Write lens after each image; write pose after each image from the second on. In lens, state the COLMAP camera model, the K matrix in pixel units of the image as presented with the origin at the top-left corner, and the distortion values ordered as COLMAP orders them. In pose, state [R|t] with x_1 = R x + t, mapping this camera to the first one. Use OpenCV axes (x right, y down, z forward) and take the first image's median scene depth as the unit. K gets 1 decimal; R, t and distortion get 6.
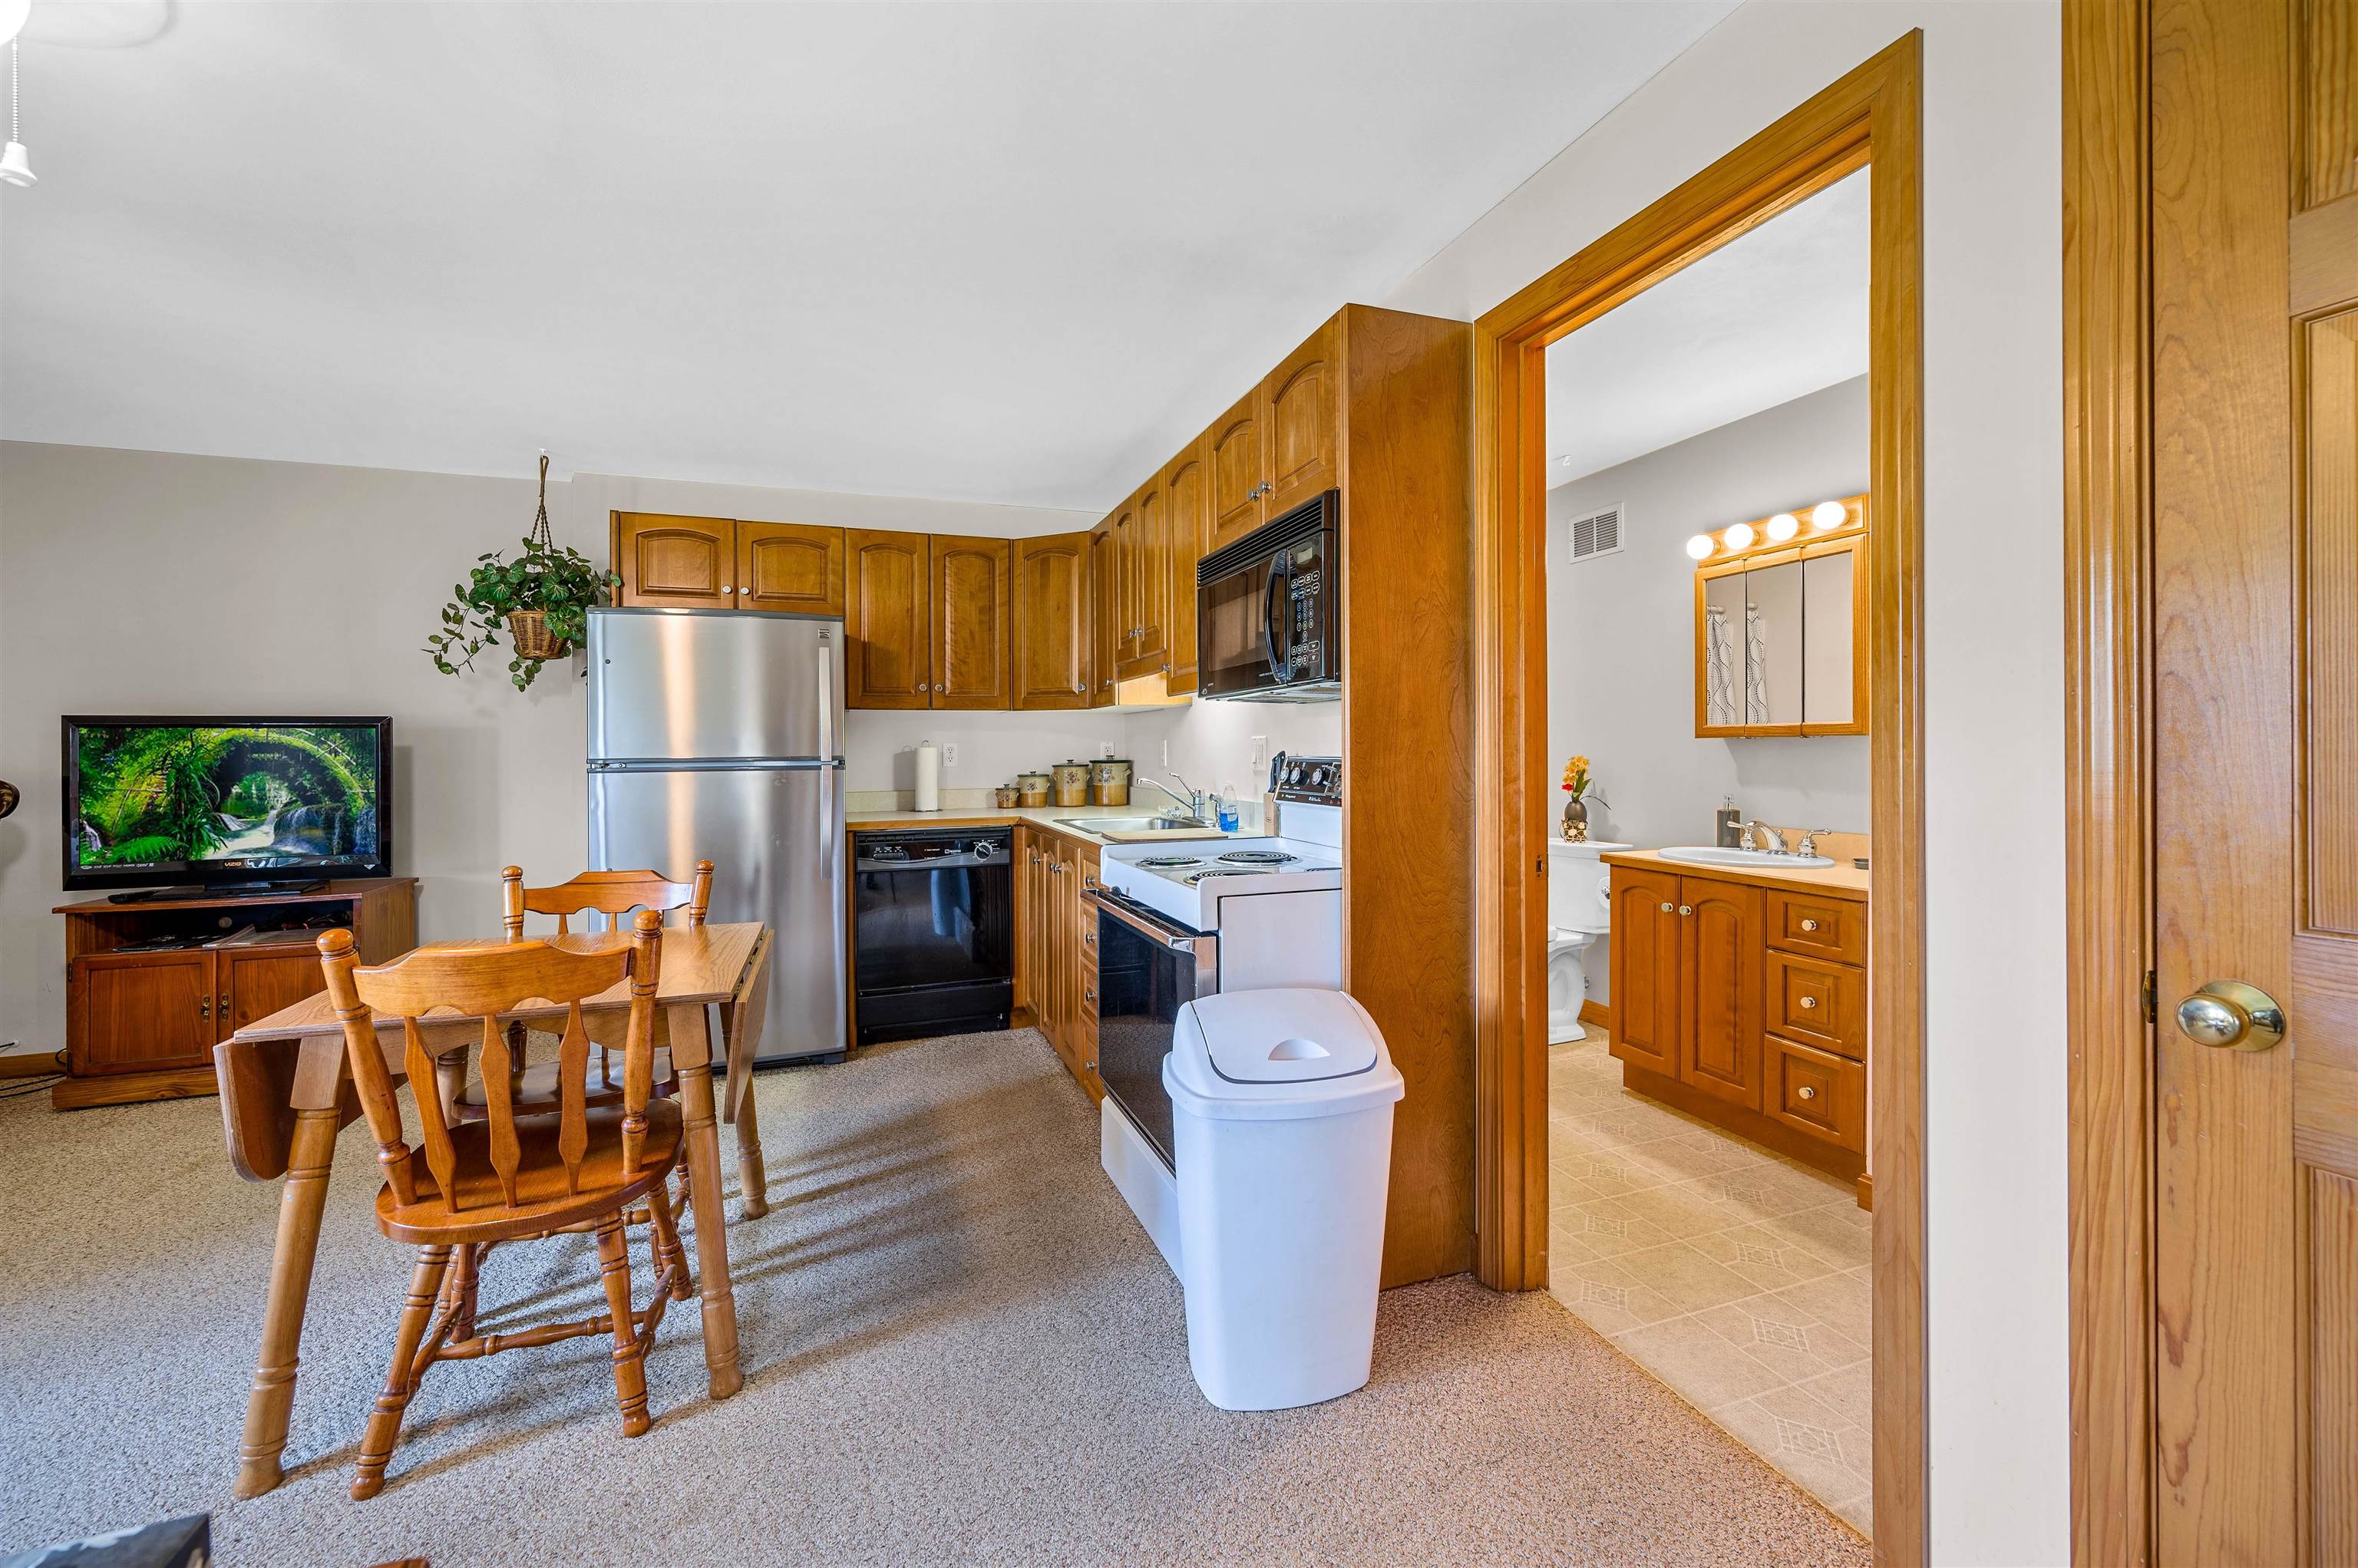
lens RADIAL K [[943.3, 0, 1169.8], [0, 943.3, 749.7], [0, 0, 1]] dist [-0.001451, 0.000953]
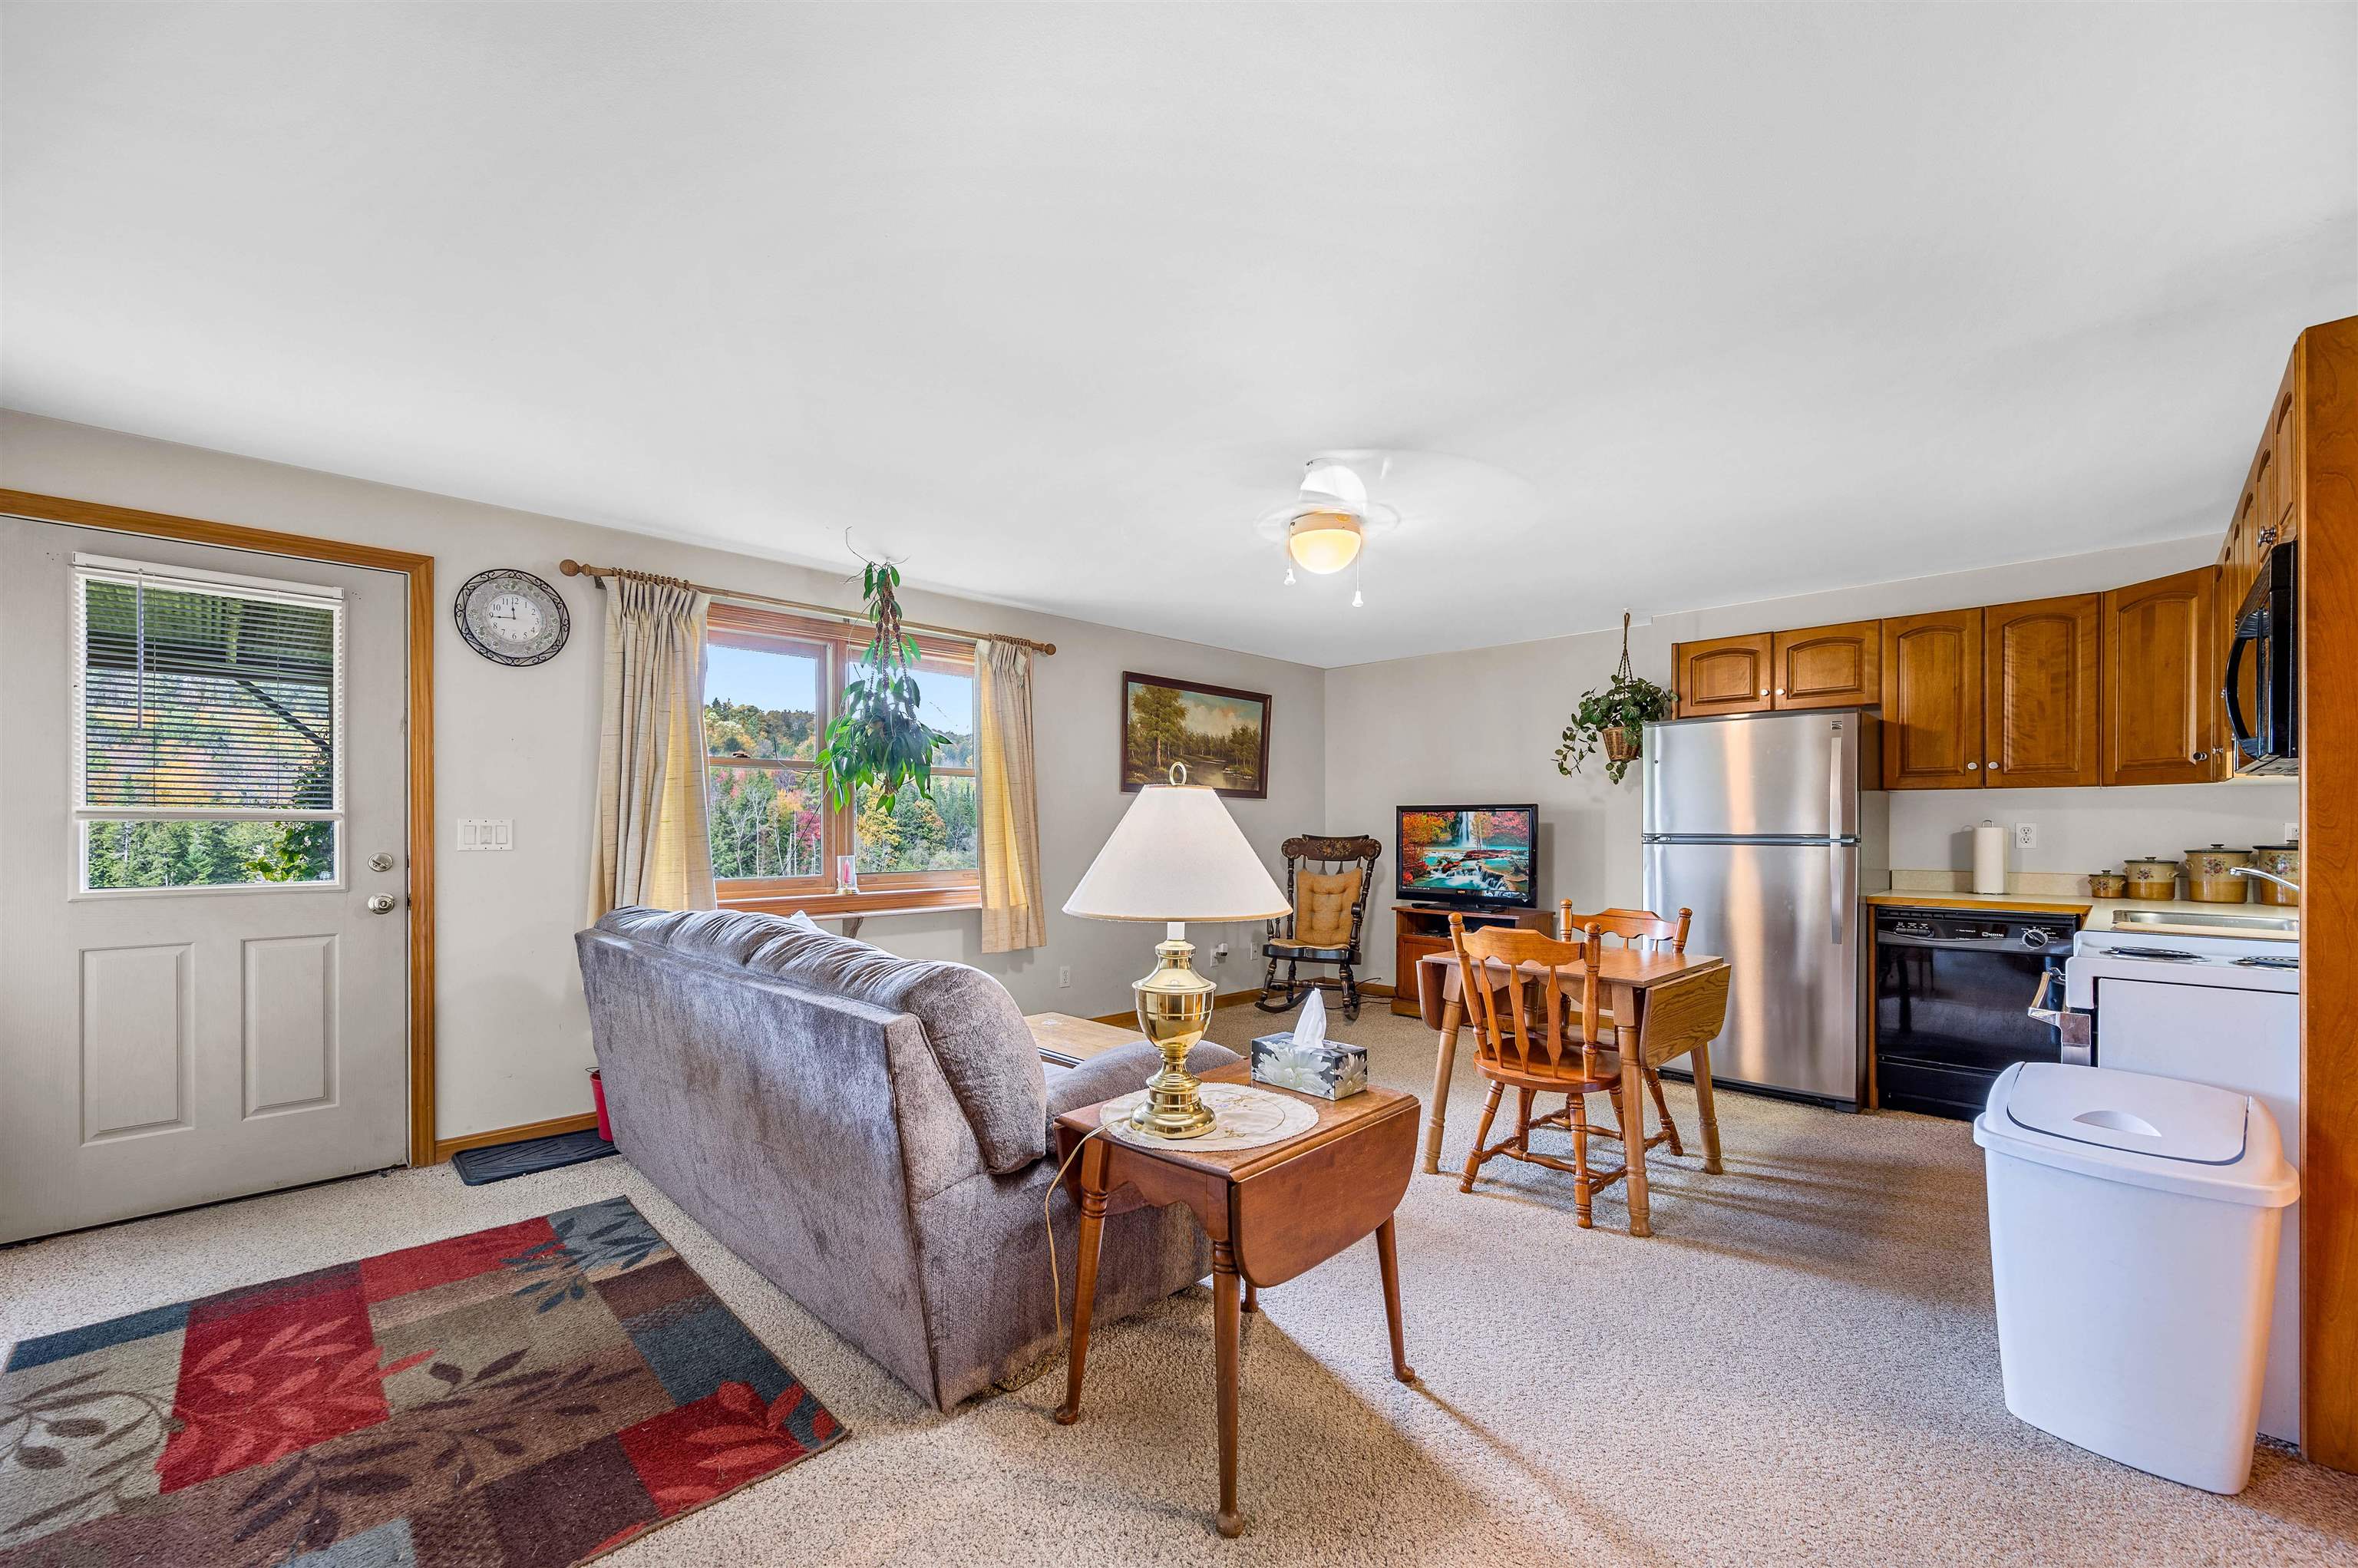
lens RADIAL K [[943.3, 0, 1177.1], [0, 943.3, 824.4], [0, 0, 1]] dist [-0.001451, 0.000953]
pose [[0.431235, 0.006803, -0.902214, 0.313042], [-0.007915, 0.999962, 0.003757, -0.003047], [0.902205, 0.005521, 0.431273, -0.194898]]
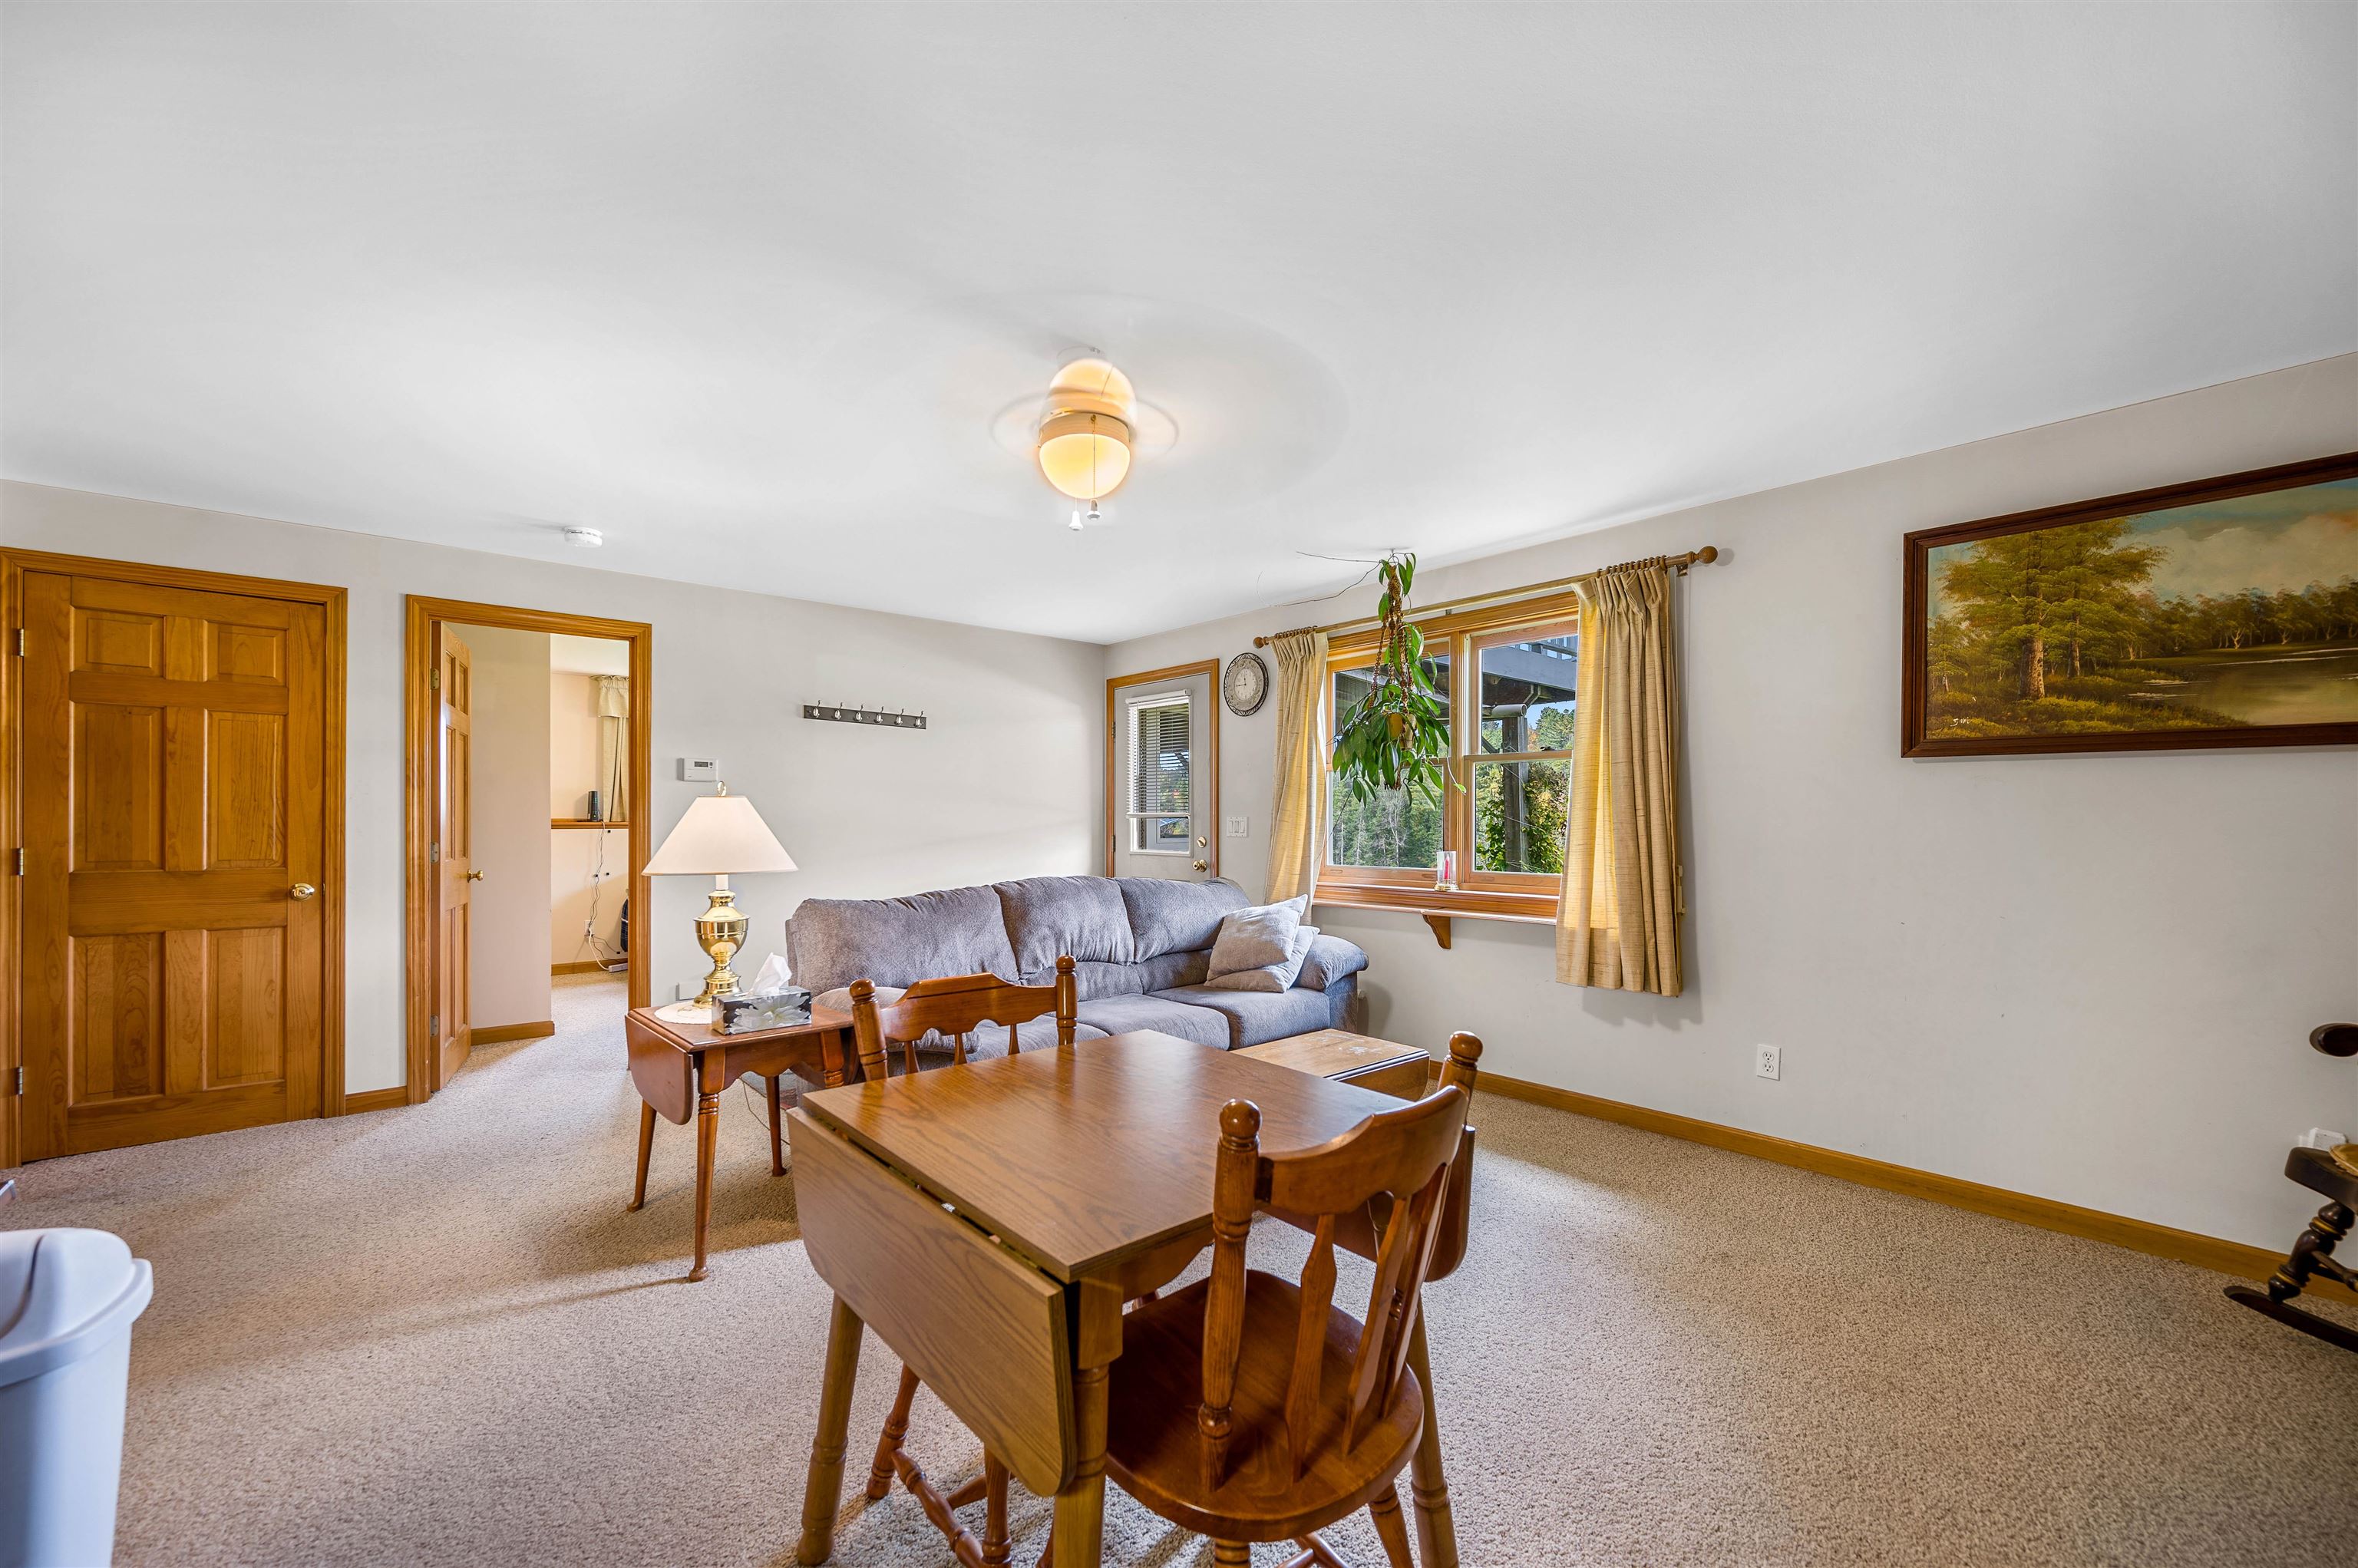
lens RADIAL K [[943.3, 0, 1181.7], [0, 943.3, 823.0], [0, 0, 1]] dist [-0.001451, 0.000953]
pose [[-0.933198, 0.001967, -0.359357, -0.531106], [-0.000032, 0.999985, 0.005557, 0.005421], [0.359362, 0.005197, -0.933184, 1.577586]]
